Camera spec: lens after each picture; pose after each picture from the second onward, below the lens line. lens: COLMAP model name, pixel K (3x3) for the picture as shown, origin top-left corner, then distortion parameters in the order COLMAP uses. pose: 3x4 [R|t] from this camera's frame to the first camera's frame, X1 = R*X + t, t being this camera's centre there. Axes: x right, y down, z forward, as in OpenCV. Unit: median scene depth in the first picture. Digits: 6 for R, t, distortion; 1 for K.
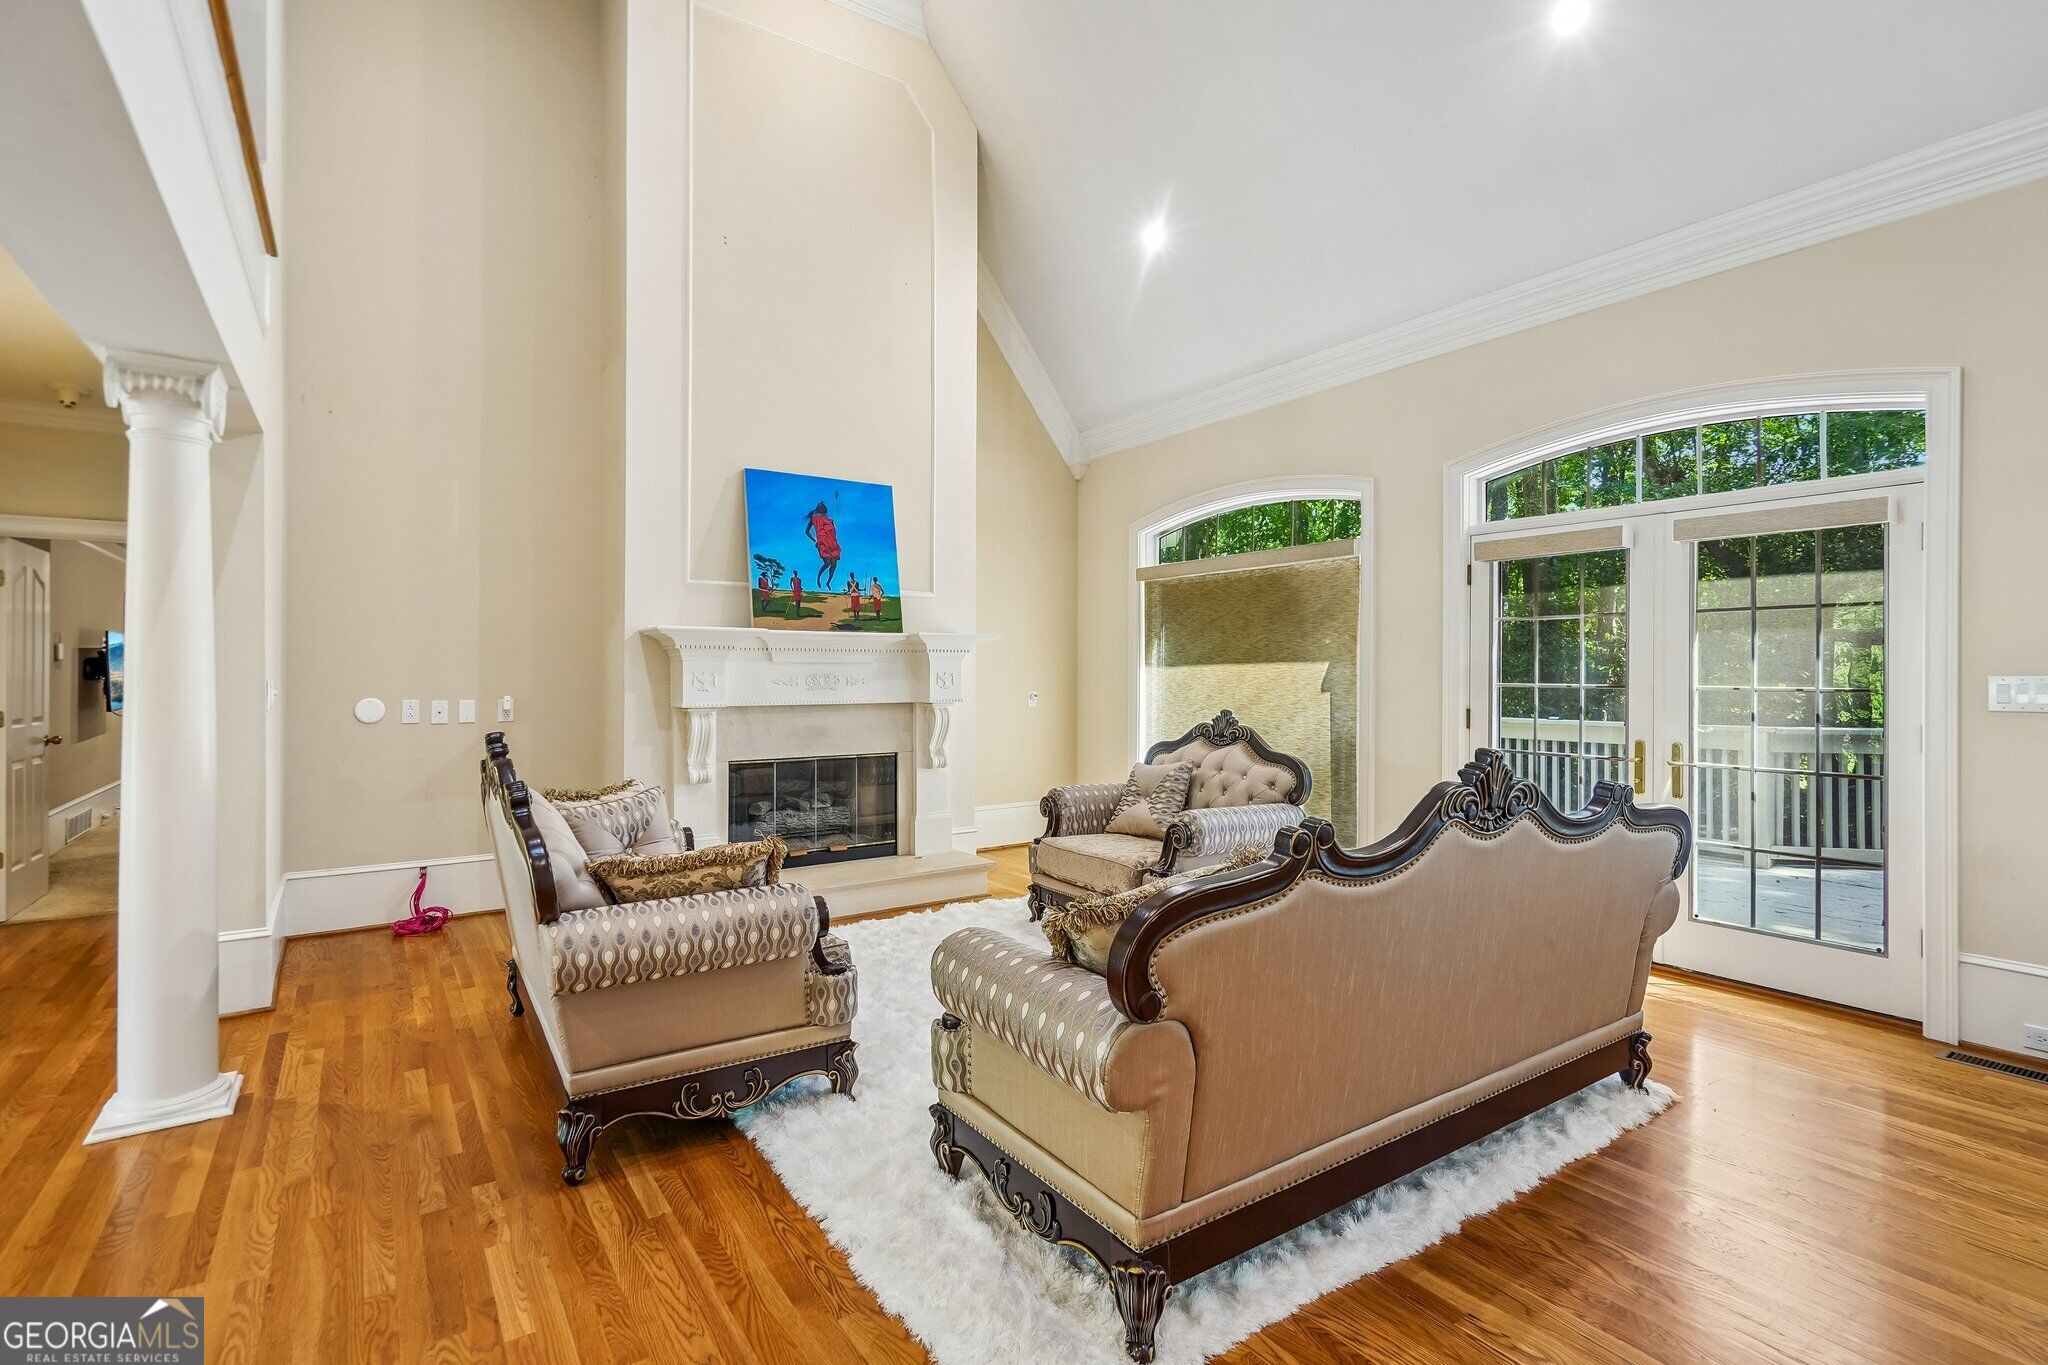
lens RADIAL K [[960.7, 0, 1023.3], [0, 960.7, 686.5], [0, 0, 1]] dist [-0.002134, 0.001531]
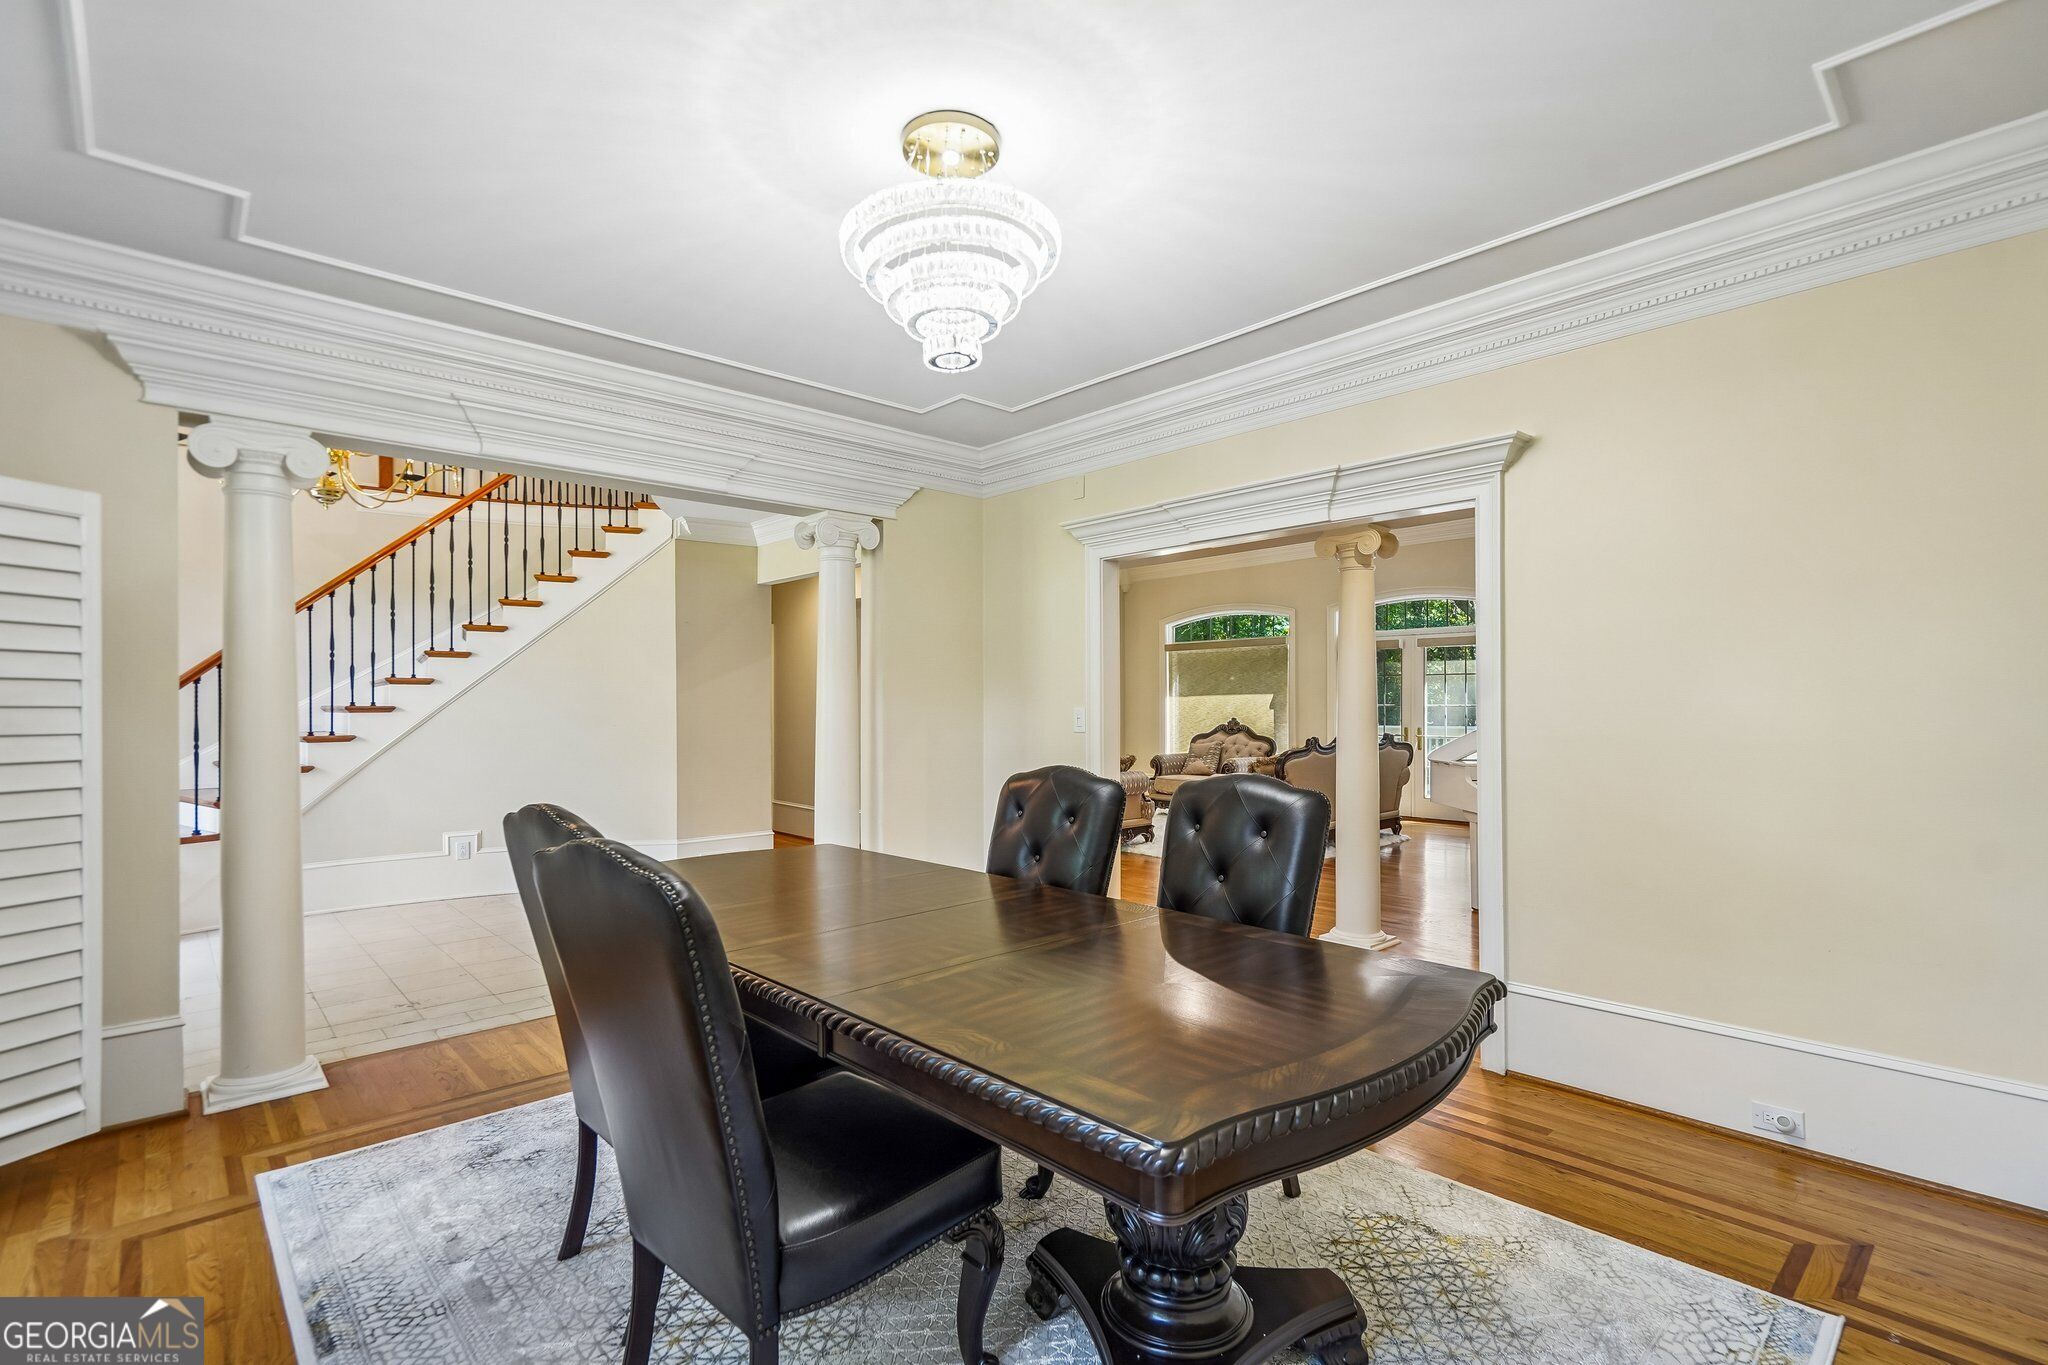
lens RADIAL K [[960.7, 0, 1023.3], [0, 960.7, 686.5], [0, 0, 1]] dist [-0.002134, 0.001531]
pose [[0.990896, -0.008580, 0.134355, -0.543869], [0.012263, 0.999571, -0.026605, 0.005877], [-0.134069, 0.028010, 0.990576, -1.075858]]
